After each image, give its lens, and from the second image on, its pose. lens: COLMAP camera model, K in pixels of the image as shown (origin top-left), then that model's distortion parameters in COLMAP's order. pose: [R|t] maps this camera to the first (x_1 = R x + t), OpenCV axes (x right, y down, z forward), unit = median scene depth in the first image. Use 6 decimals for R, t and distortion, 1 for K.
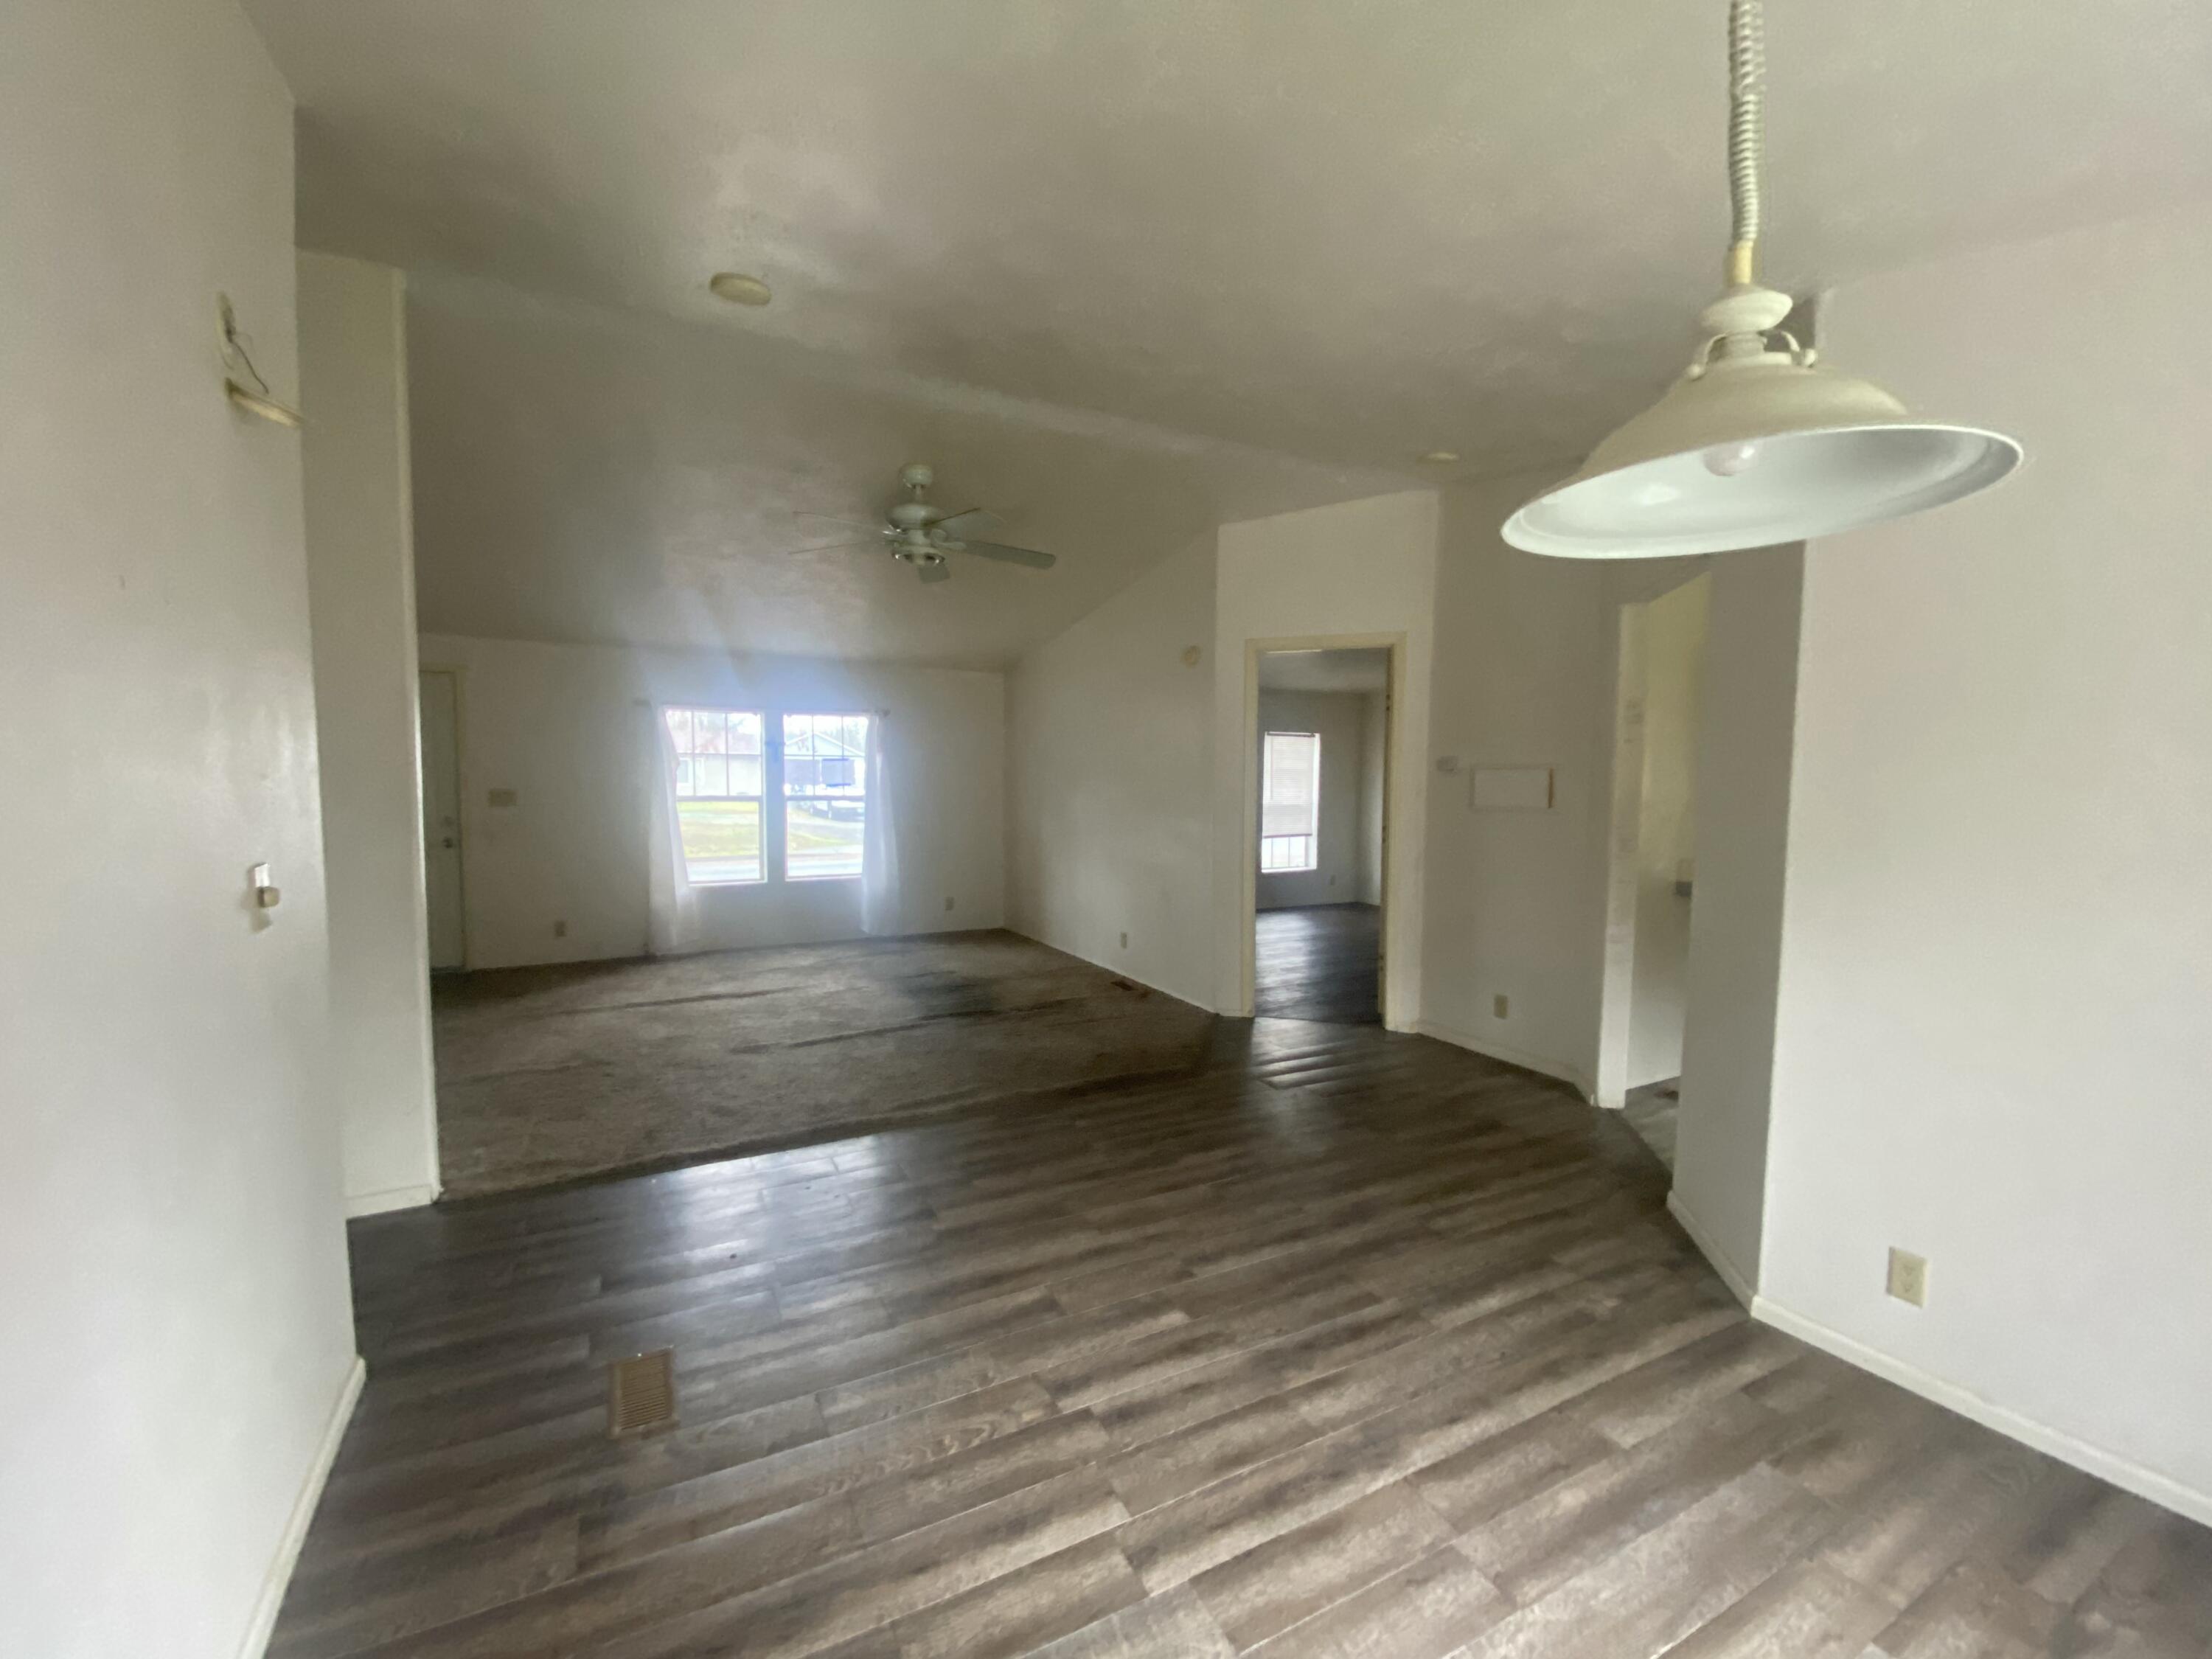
lens RADIAL K [[908.6, 0, 1091.6], [0, 908.6, 834.8], [0, 0, 1]] dist [0.023931, -0.021161]
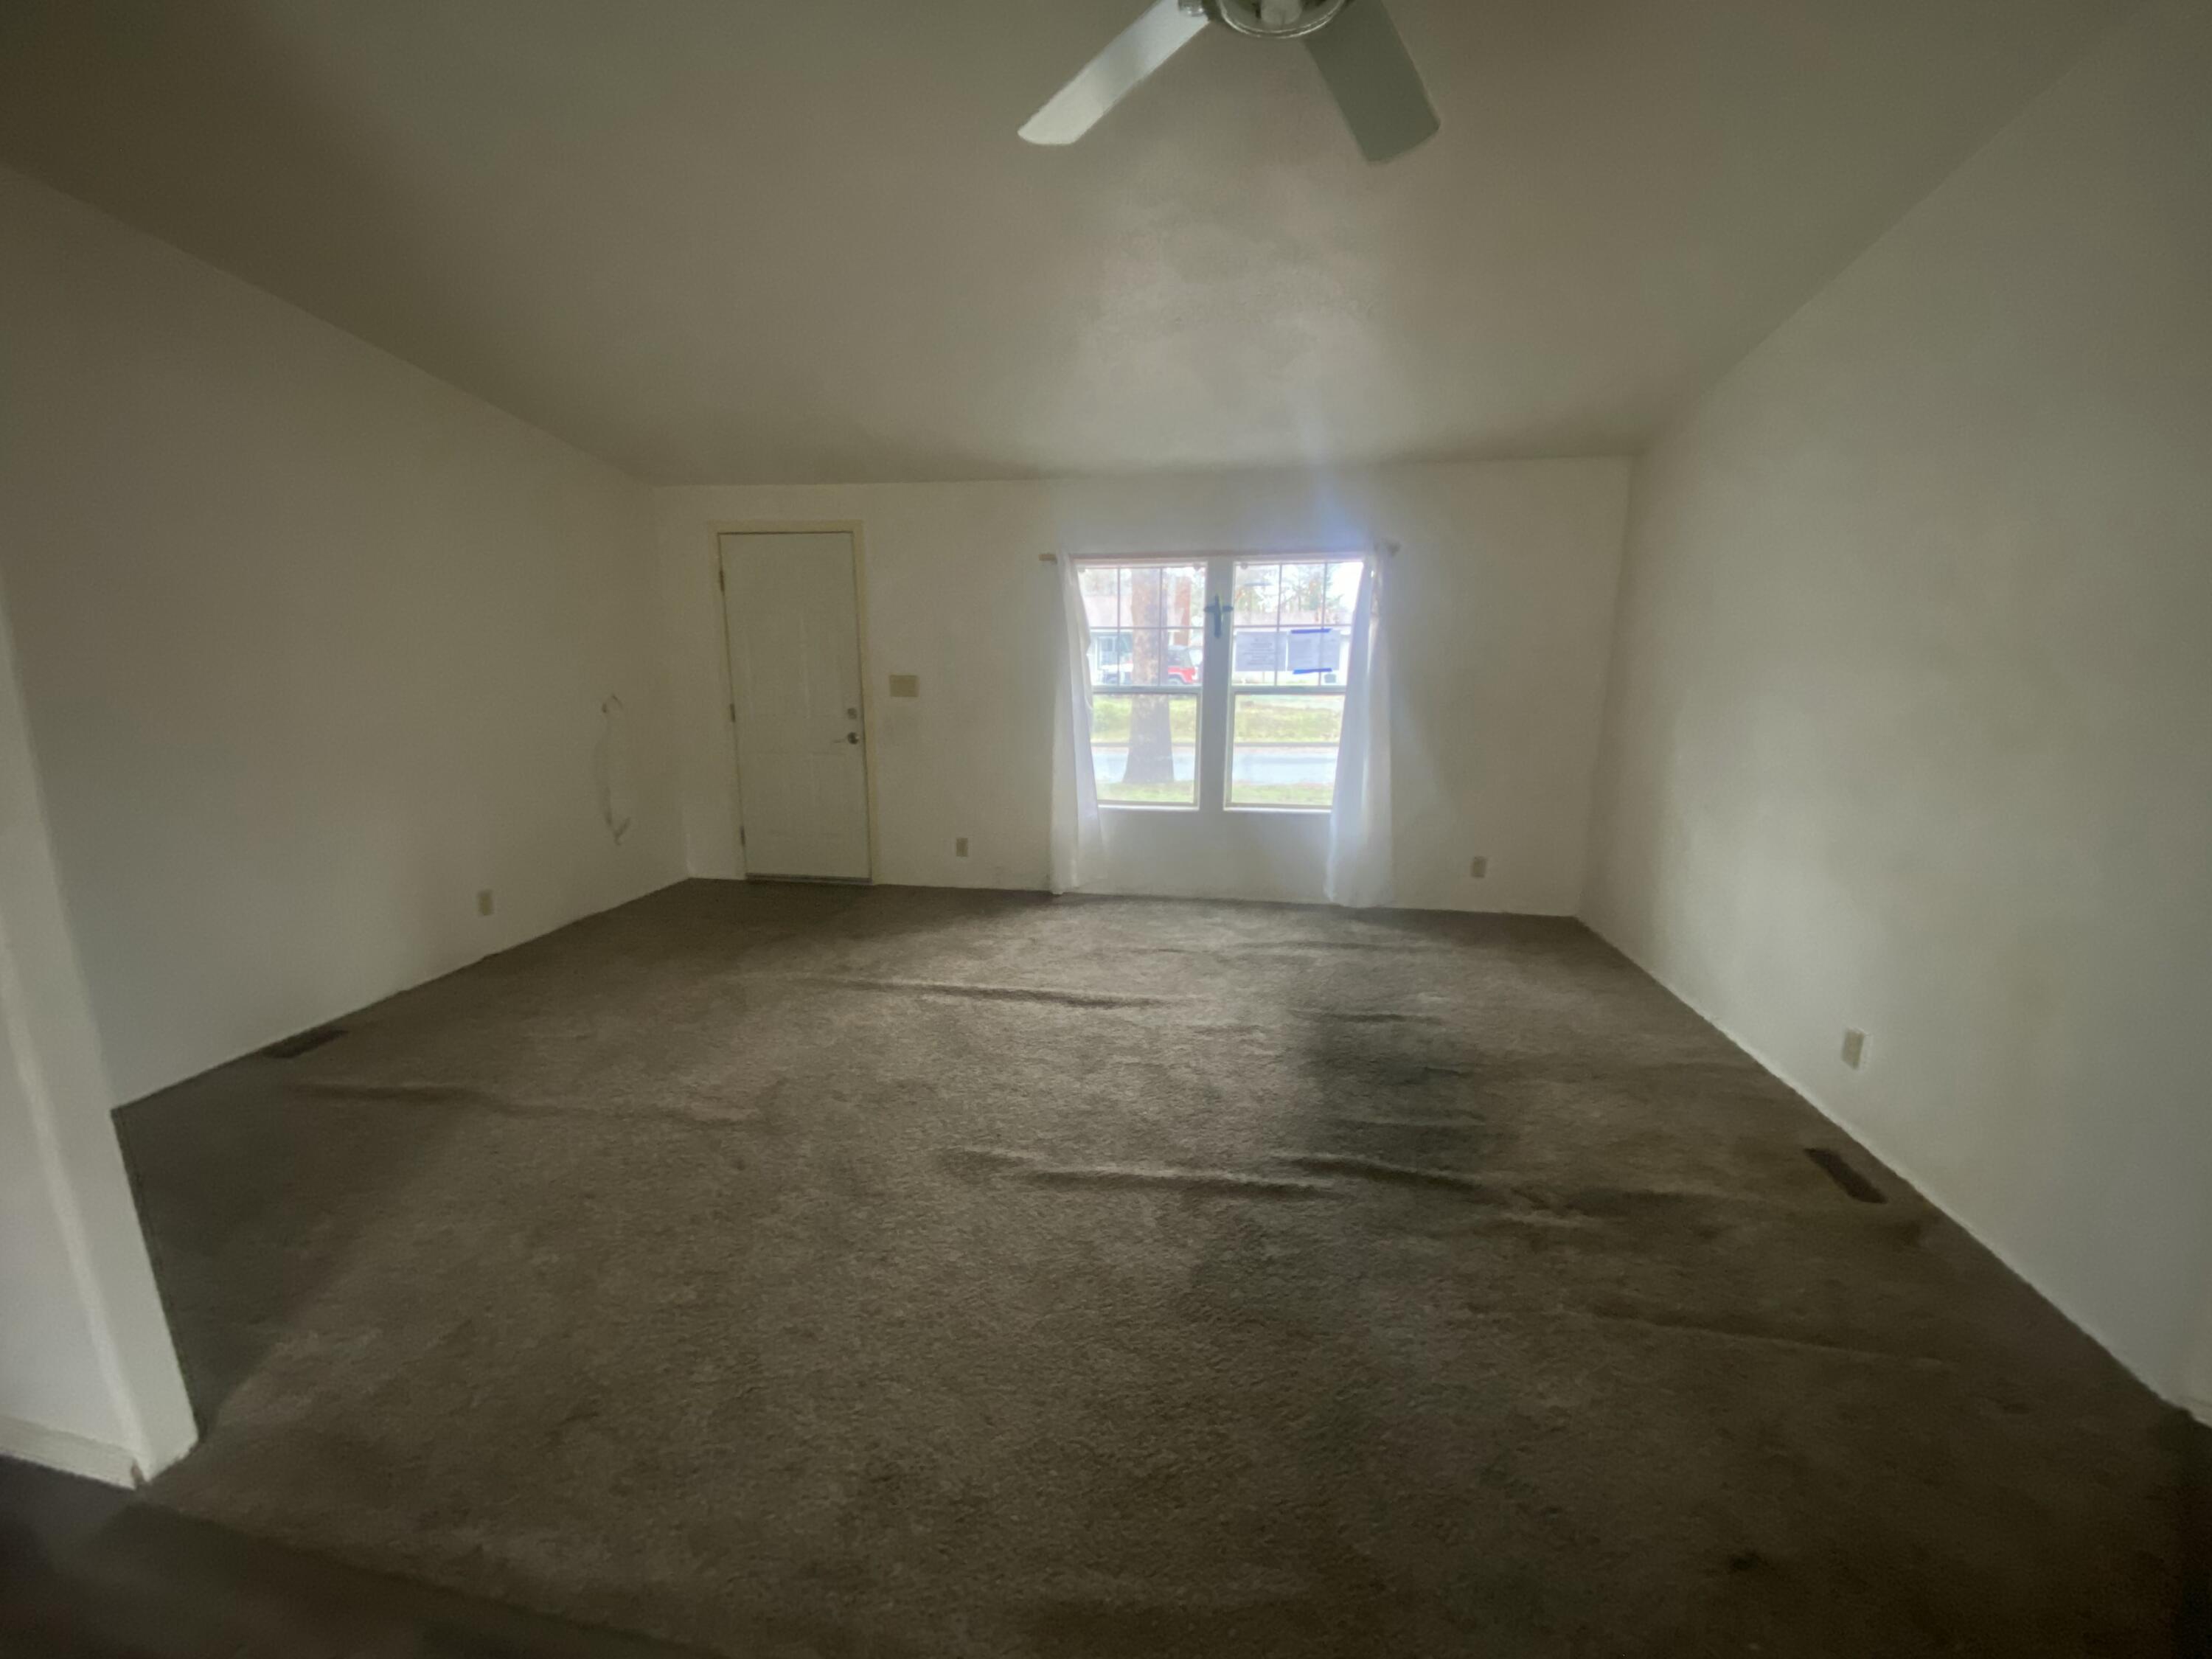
lens RADIAL K [[908.6, 0, 1091.6], [0, 908.6, 834.8], [0, 0, 1]] dist [0.023931, -0.021161]
pose [[0.804550, 0.108941, -0.583807, -0.009659], [-0.033153, 0.989737, 0.139001, -0.024735], [0.592958, -0.092479, 0.799905, 0.390284]]
